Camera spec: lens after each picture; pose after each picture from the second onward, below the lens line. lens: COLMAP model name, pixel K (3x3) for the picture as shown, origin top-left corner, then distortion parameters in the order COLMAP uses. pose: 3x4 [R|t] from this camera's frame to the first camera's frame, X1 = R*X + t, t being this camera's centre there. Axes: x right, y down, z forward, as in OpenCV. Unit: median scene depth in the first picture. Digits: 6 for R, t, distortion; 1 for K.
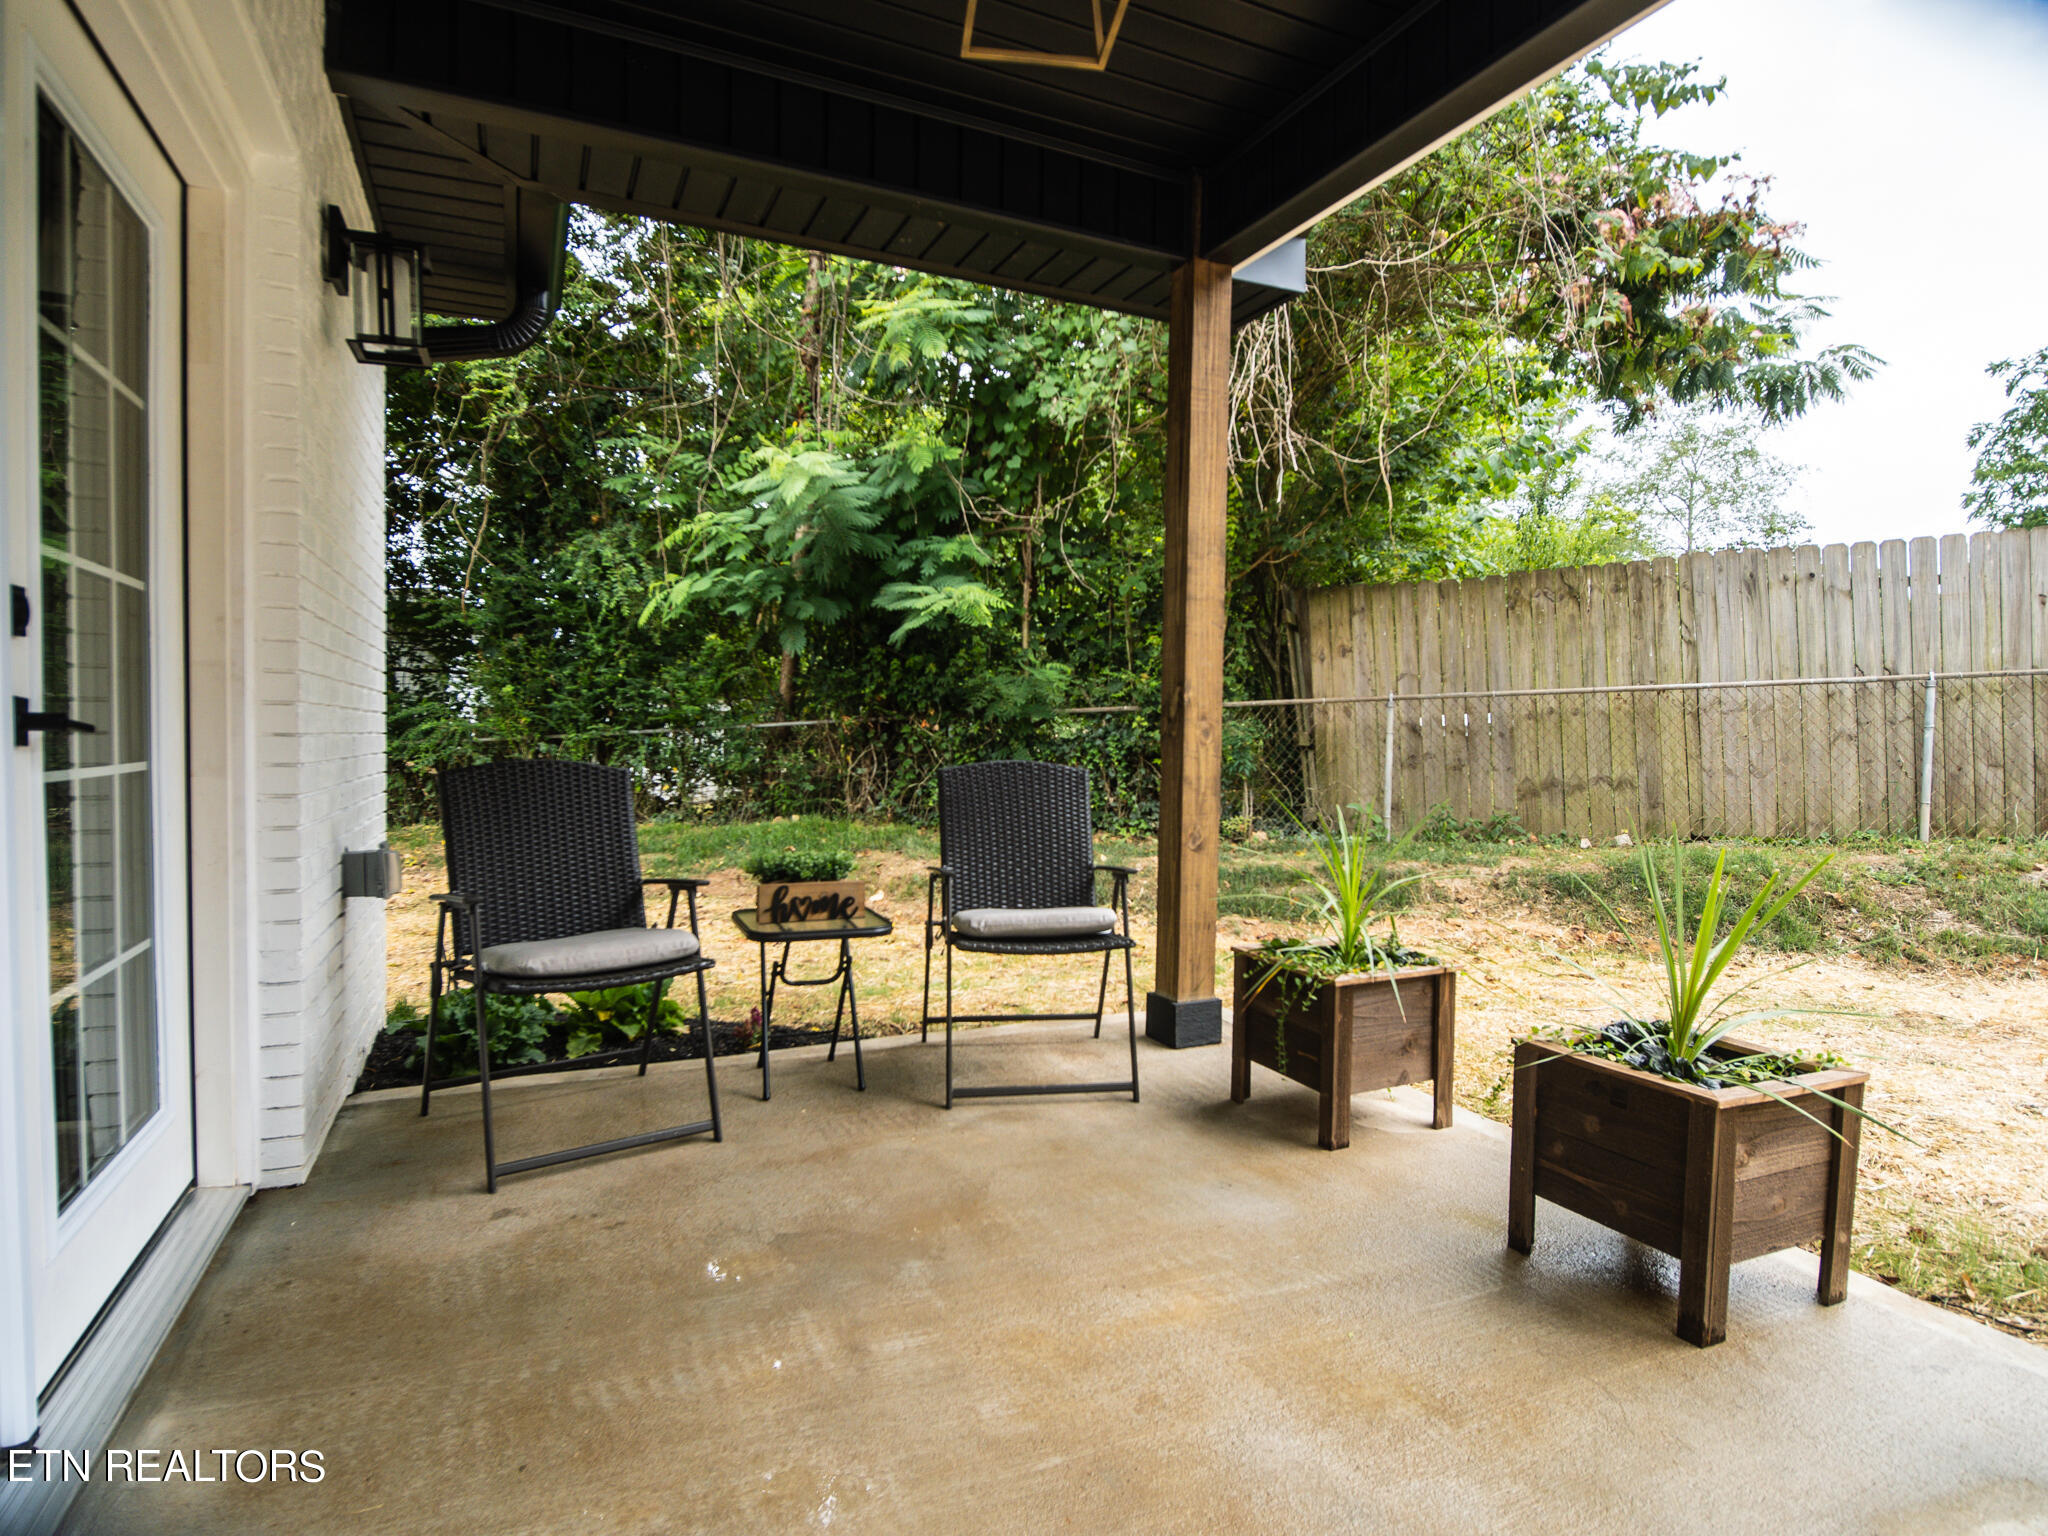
lens RADIAL K [[1118.2, 0, 1053.8], [0, 1118.2, 772.0], [0, 0, 1]] dist [-0.003789, 0.001645]
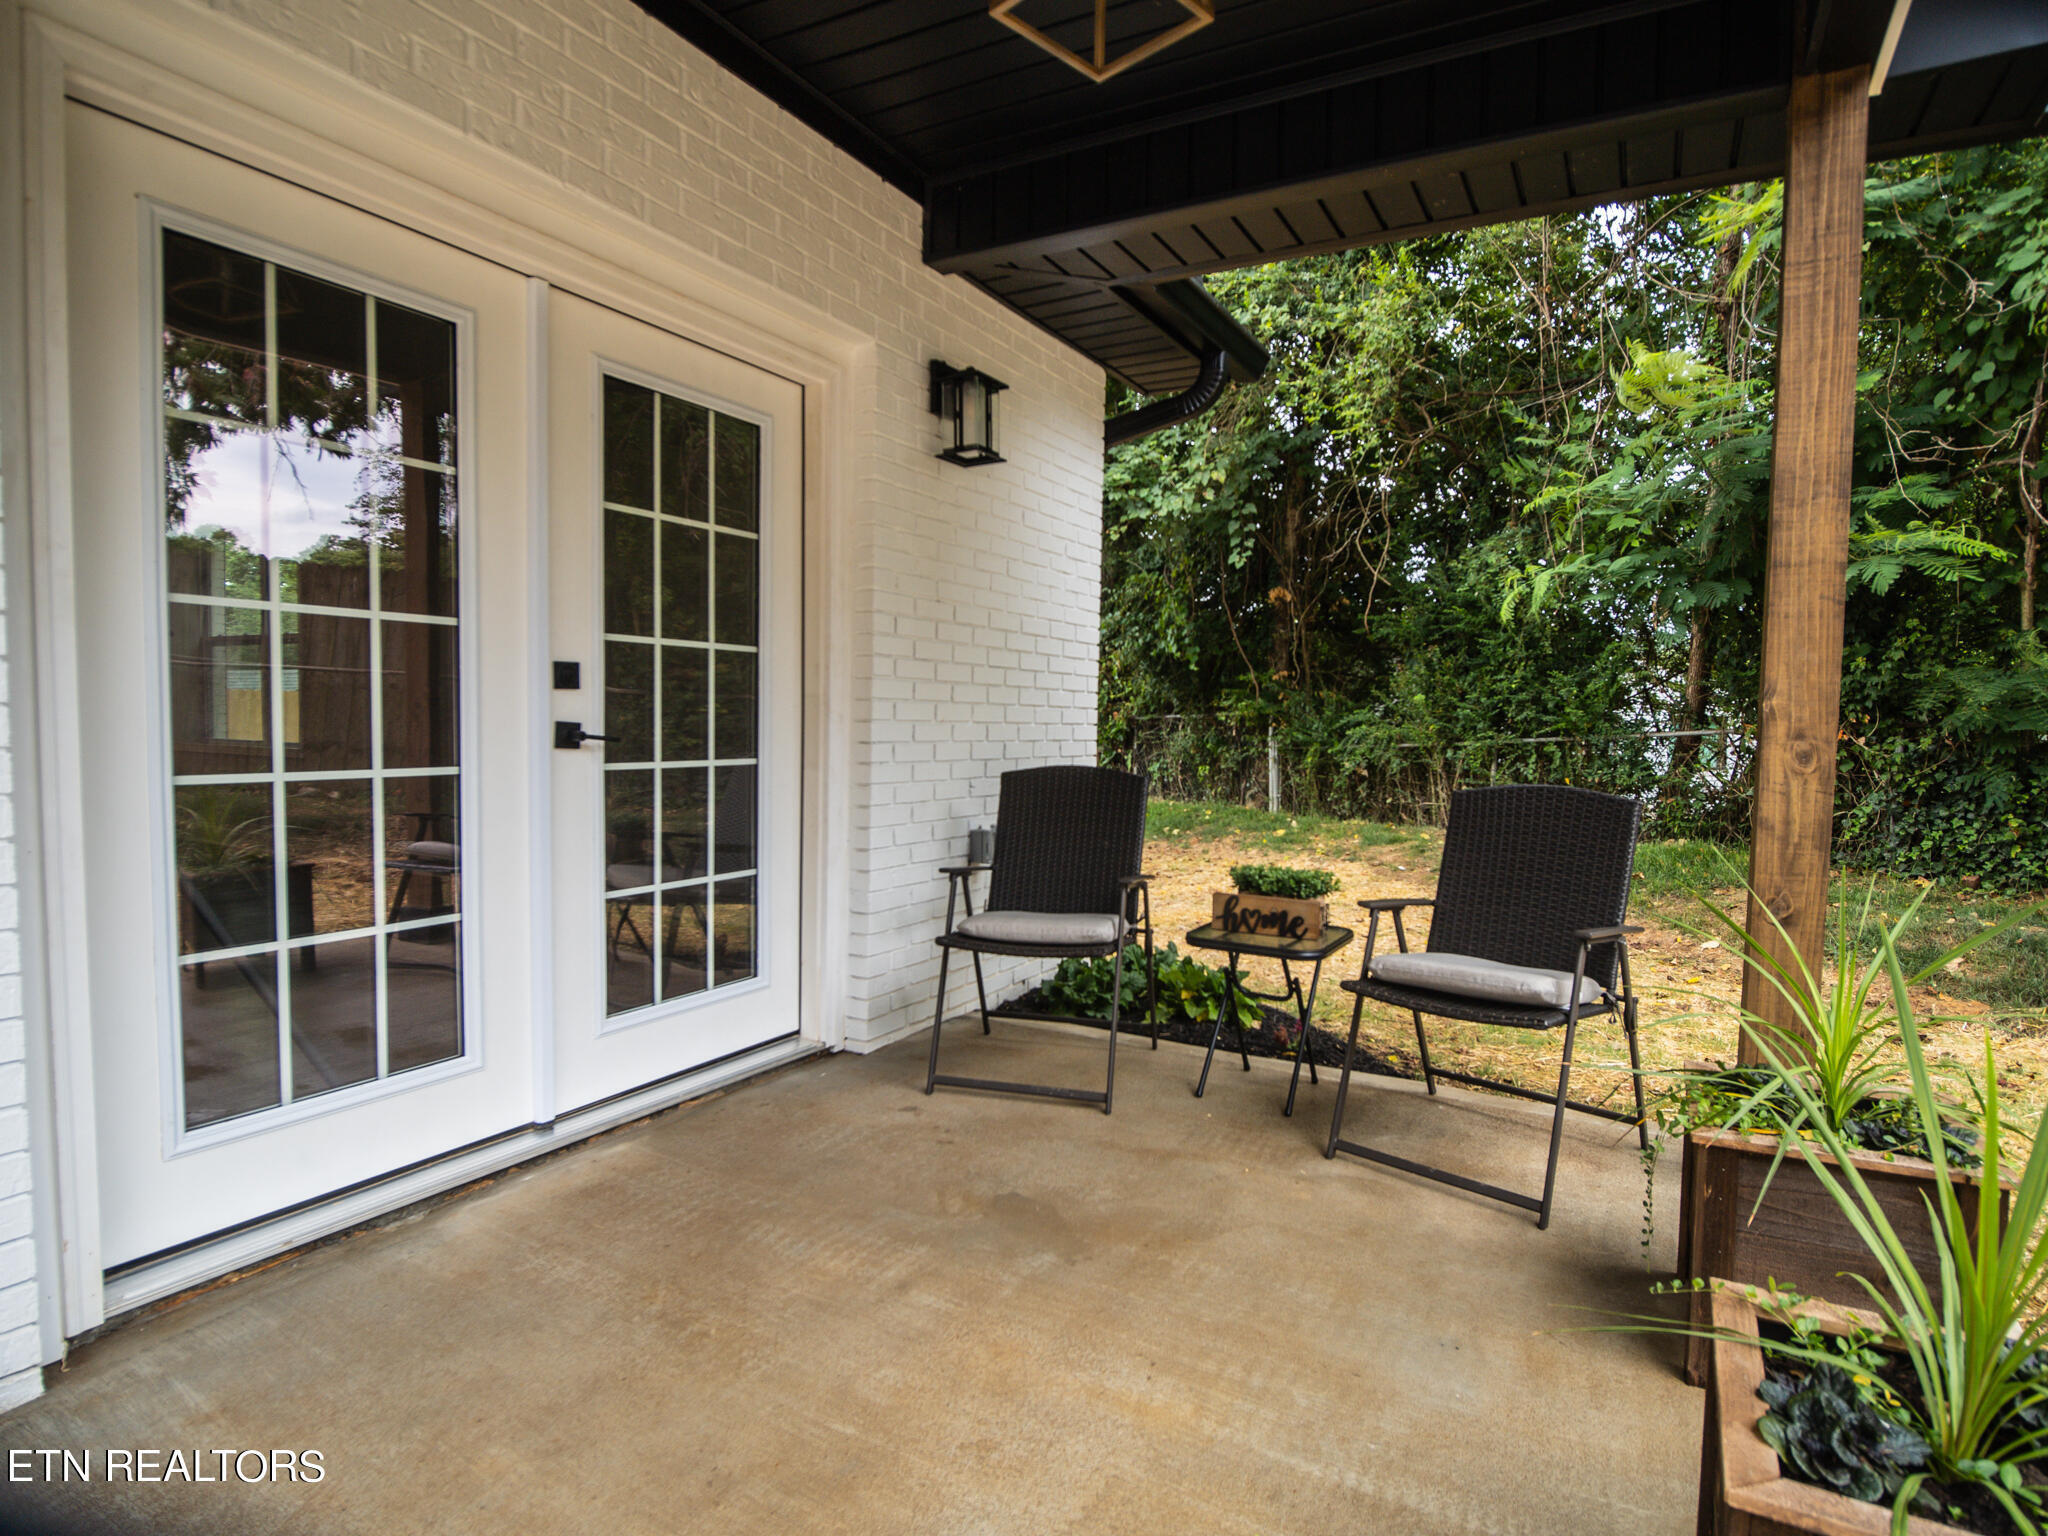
lens RADIAL K [[1118.2, 0, 1053.8], [0, 1118.2, 772.0], [0, 0, 1]] dist [-0.003789, 0.001645]
pose [[0.597208, 0.035463, -0.801302, 0.477003], [-0.041706, 0.999044, 0.013130, -0.018353], [0.801002, 0.025578, 0.598116, 0.250459]]
